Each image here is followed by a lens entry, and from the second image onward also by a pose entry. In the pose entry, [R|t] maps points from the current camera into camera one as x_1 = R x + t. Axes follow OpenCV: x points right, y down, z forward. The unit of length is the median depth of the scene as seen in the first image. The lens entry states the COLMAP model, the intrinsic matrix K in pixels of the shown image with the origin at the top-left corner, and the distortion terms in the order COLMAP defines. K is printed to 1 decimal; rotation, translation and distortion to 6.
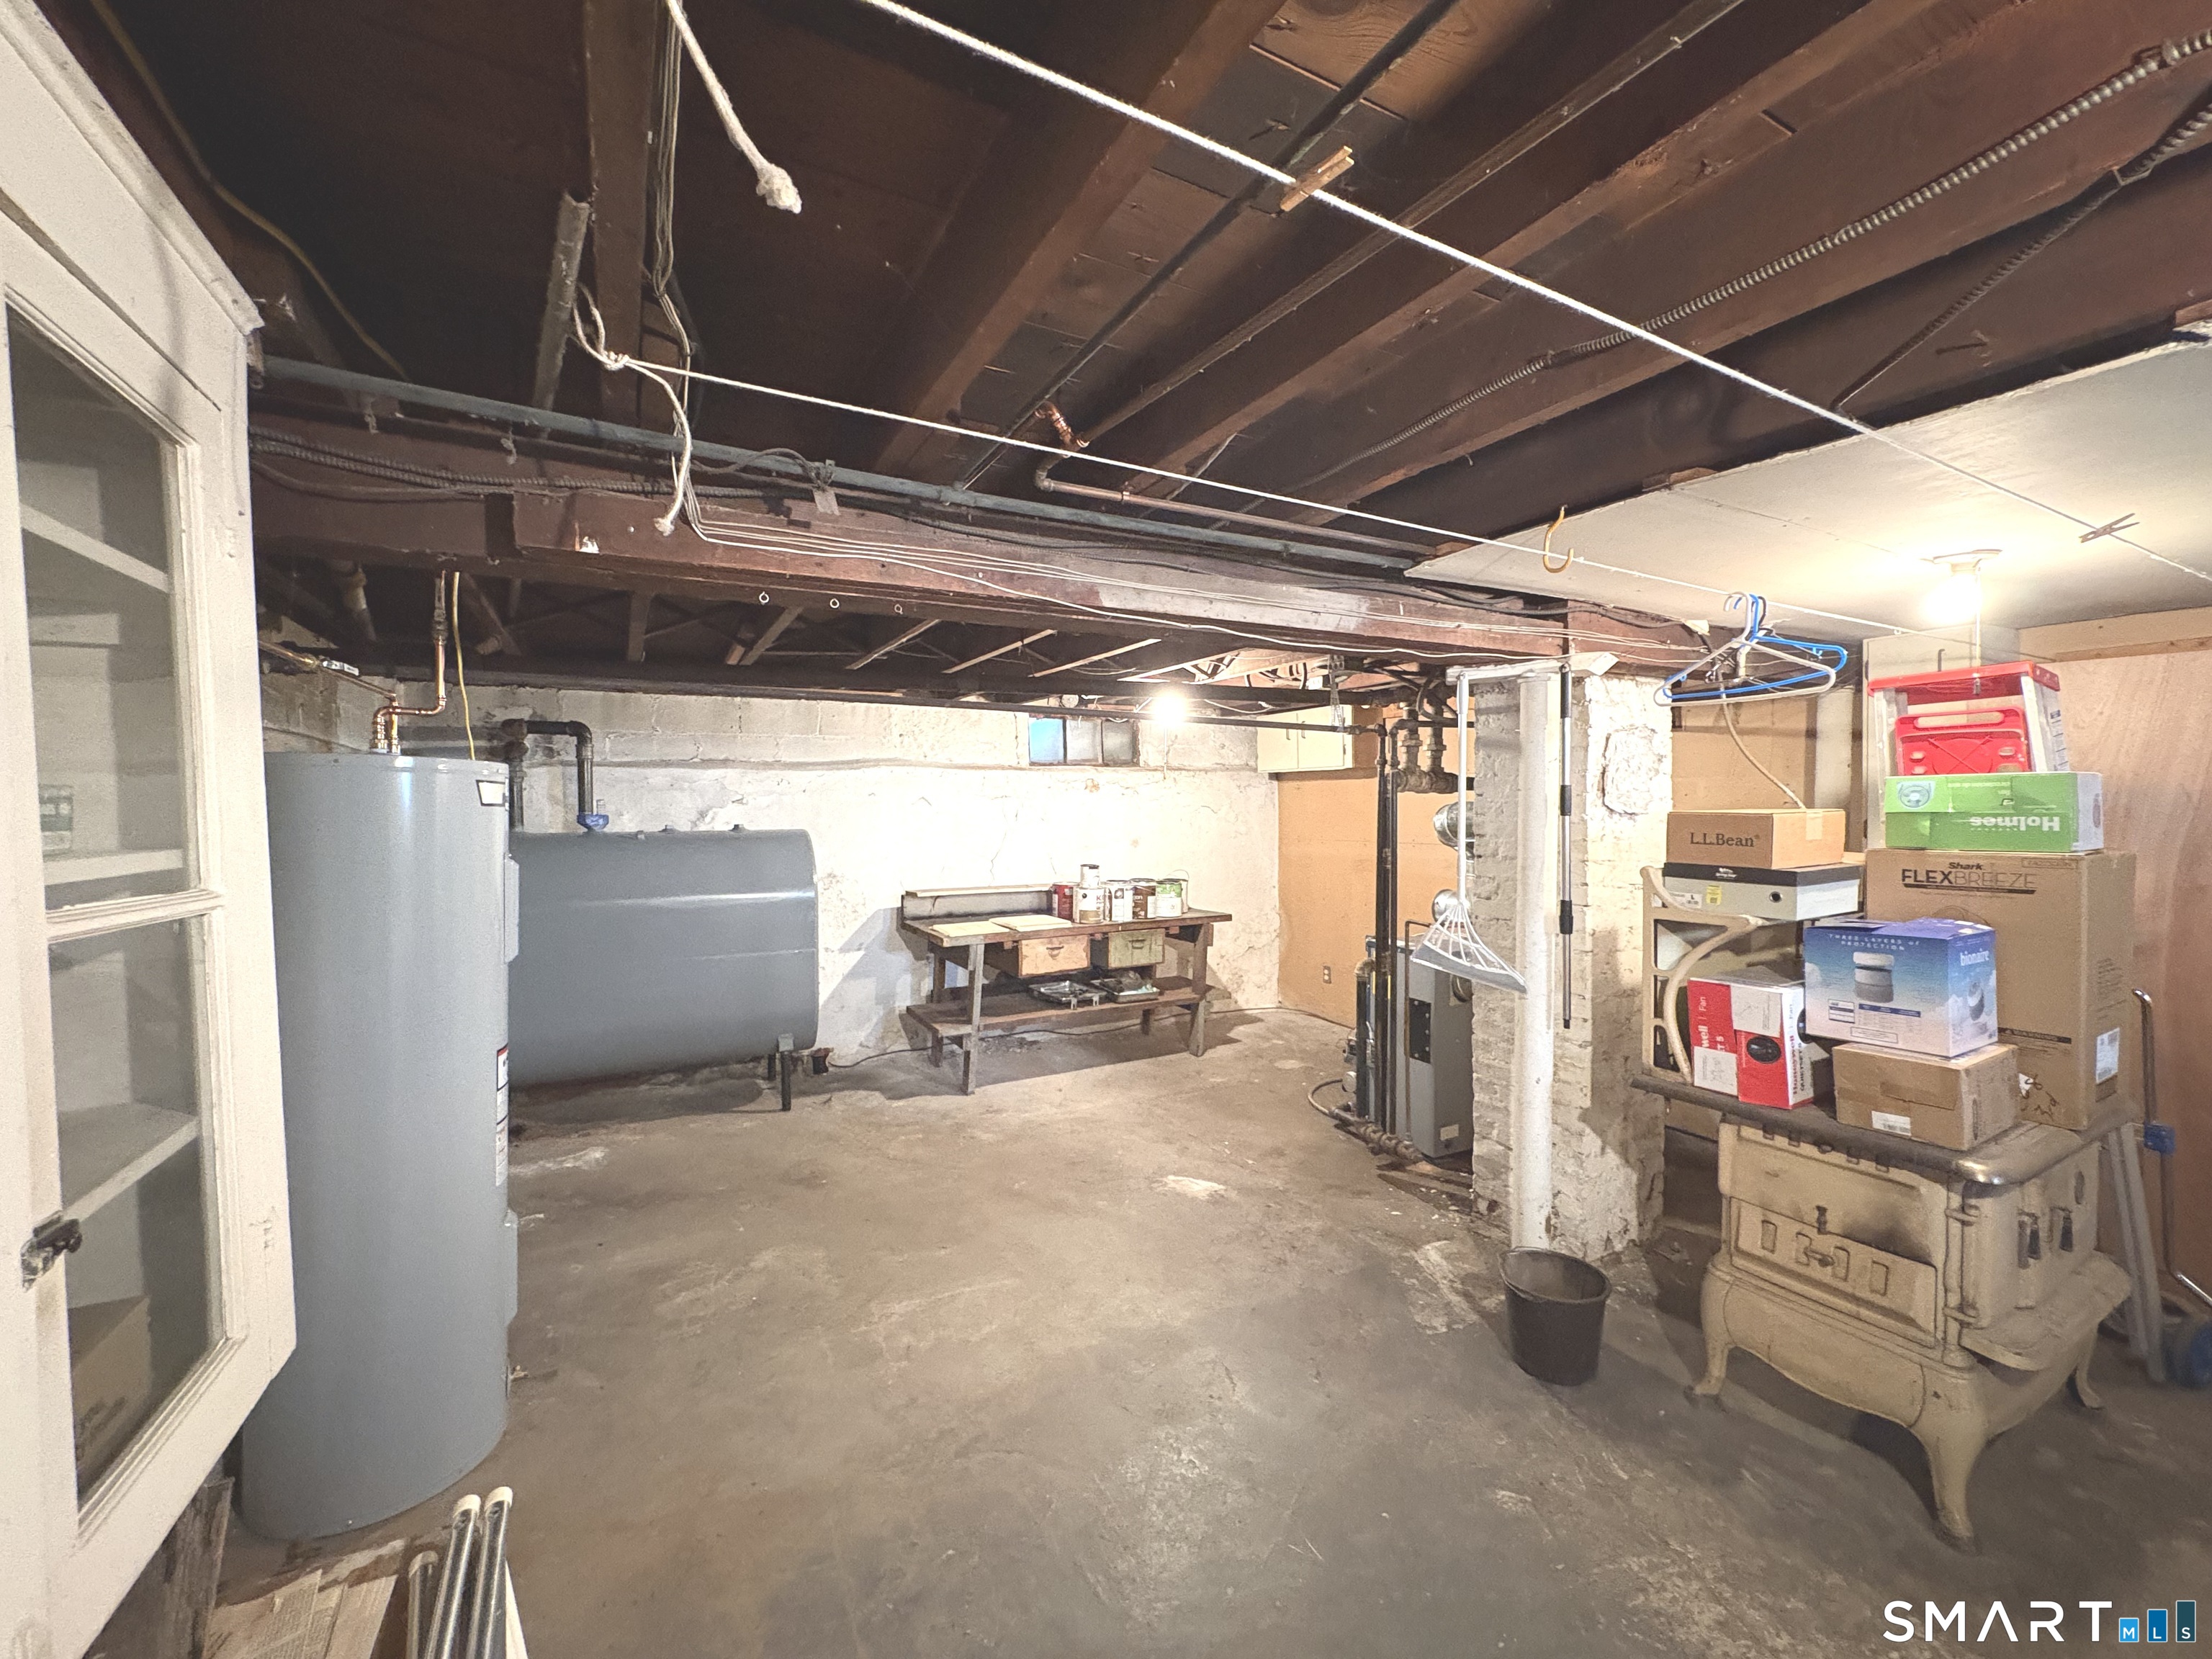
lens RADIAL K [[879.0, 0, 1103.8], [0, 879.0, 829.5], [0, 0, 1]] dist [0.001906, -0.000514]
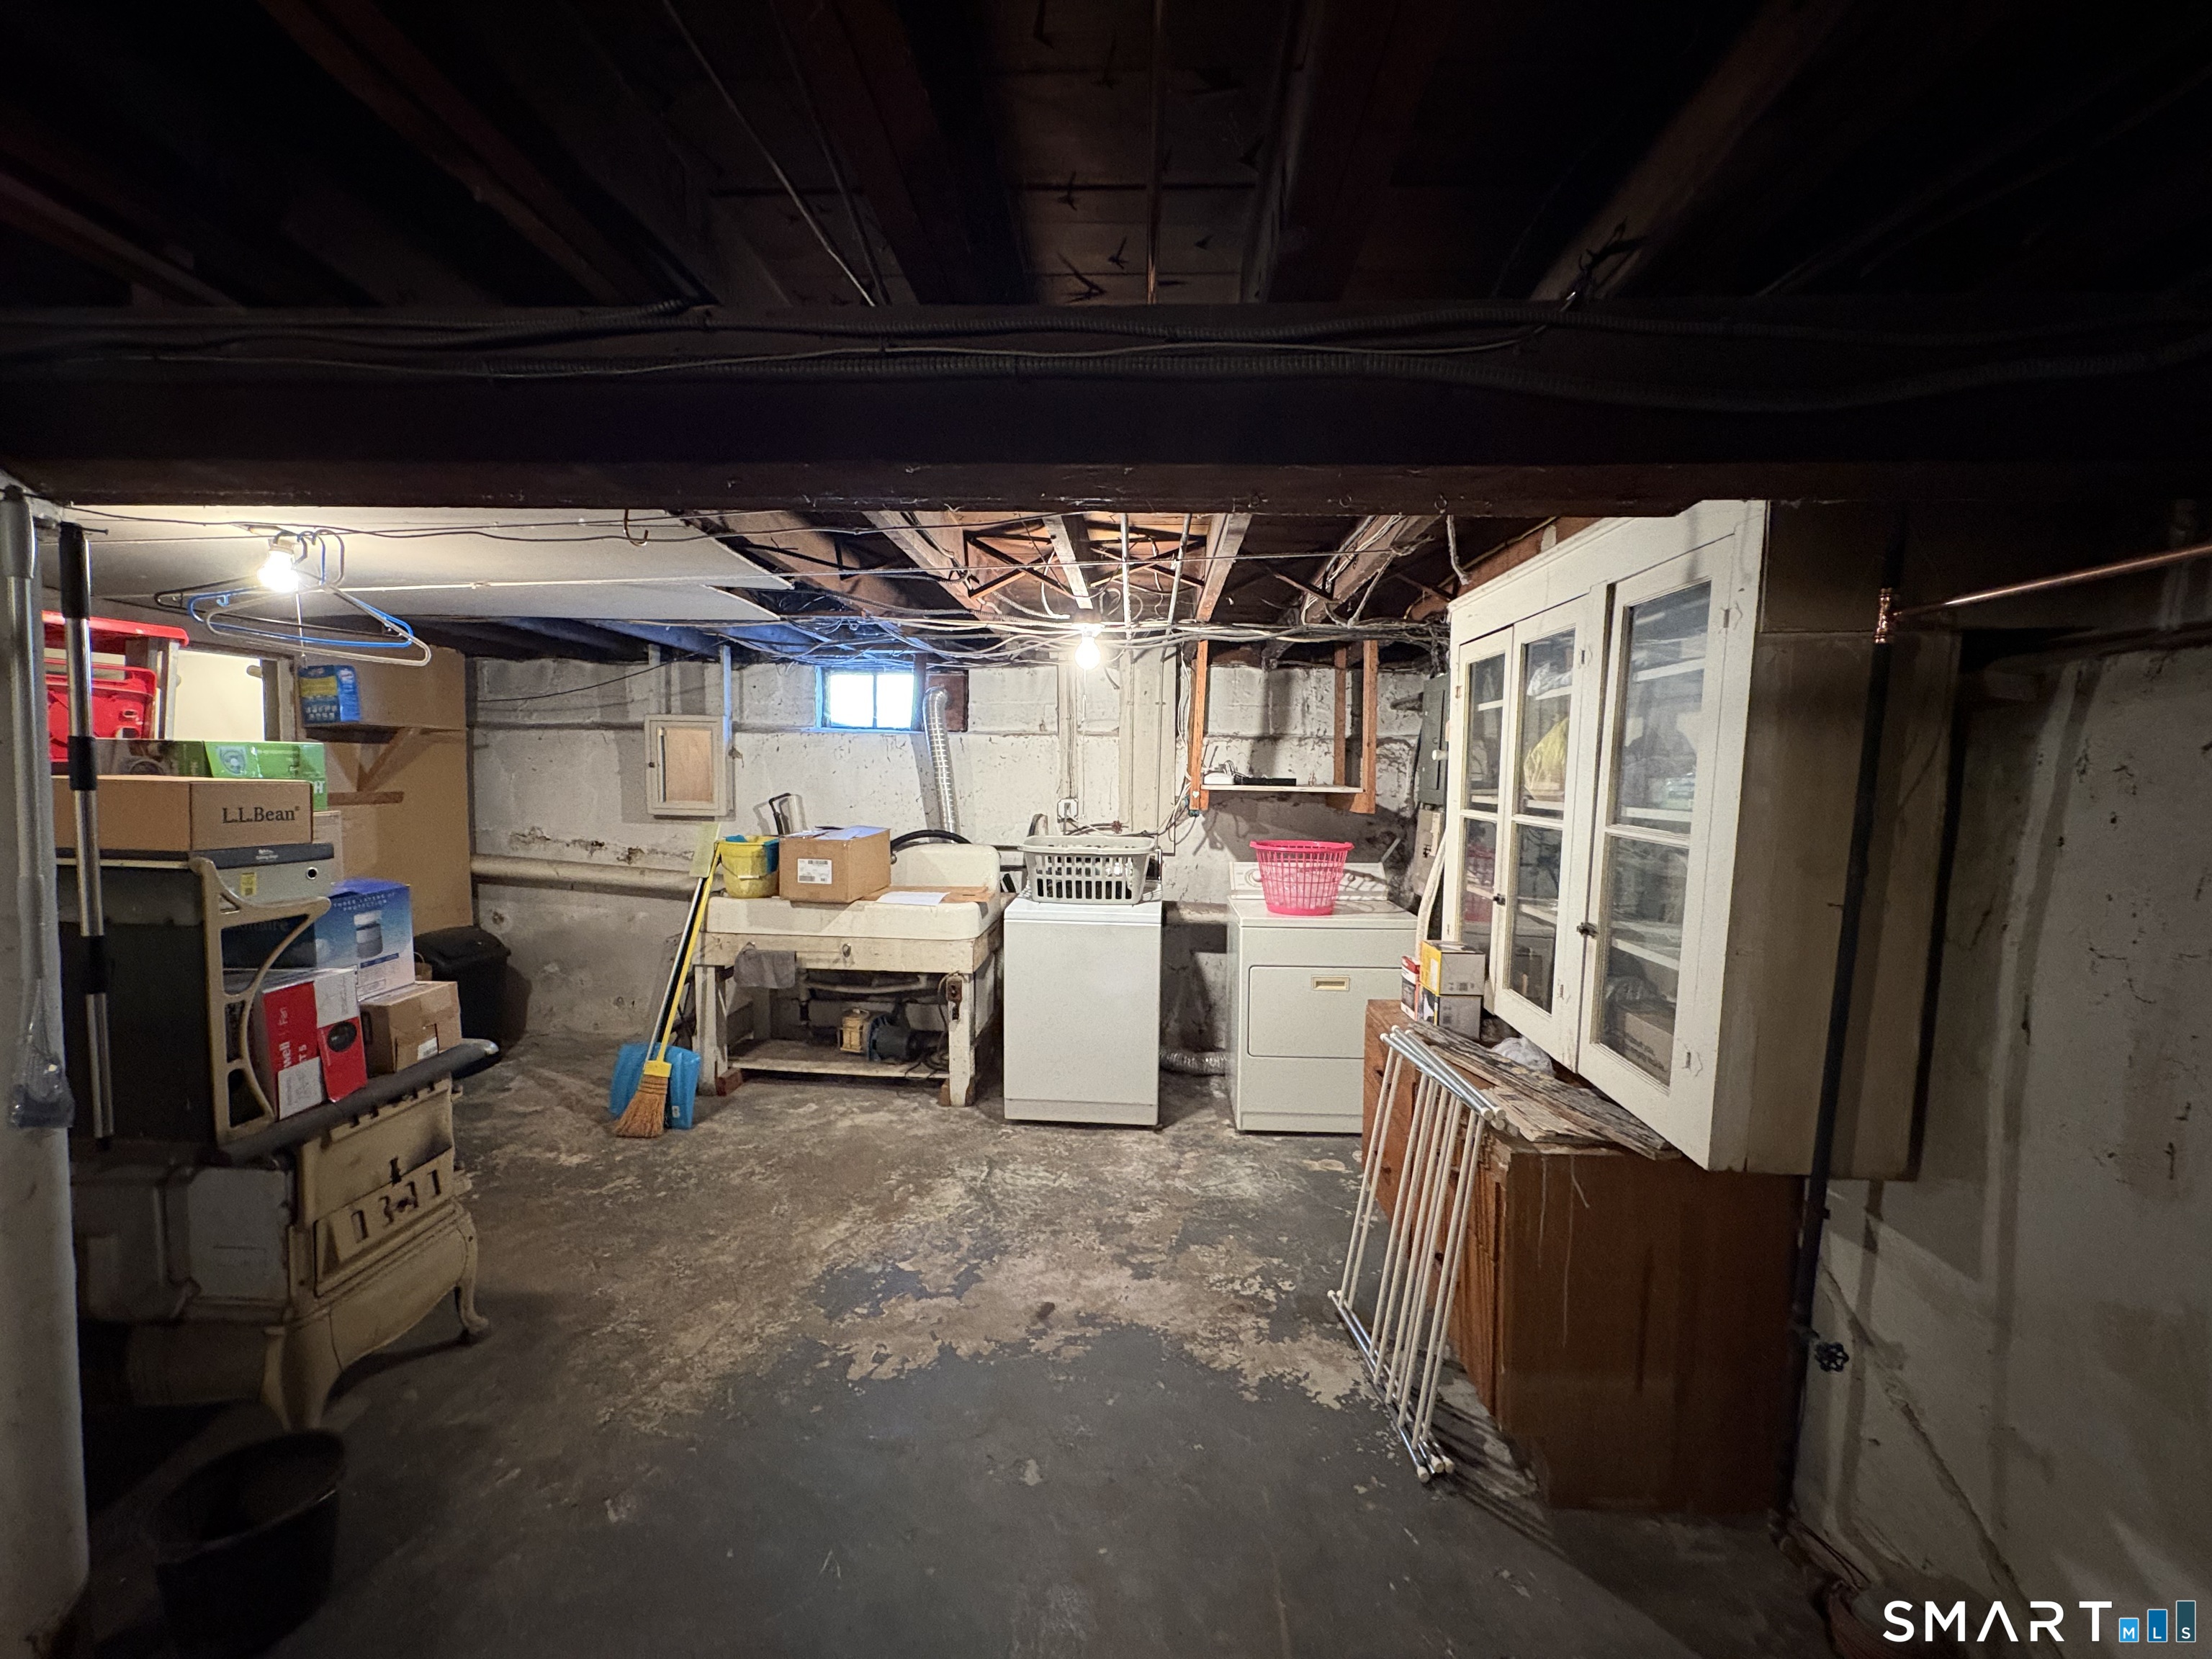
lens RADIAL K [[879.0, 0, 1106.9], [0, 879.0, 830.1], [0, 0, 1]] dist [0.001906, -0.000514]
pose [[-0.846581, -0.041684, 0.530626, -0.427859], [0.005017, 0.996260, 0.086266, -0.043985], [-0.532237, 0.075693, -0.843205, 1.374074]]
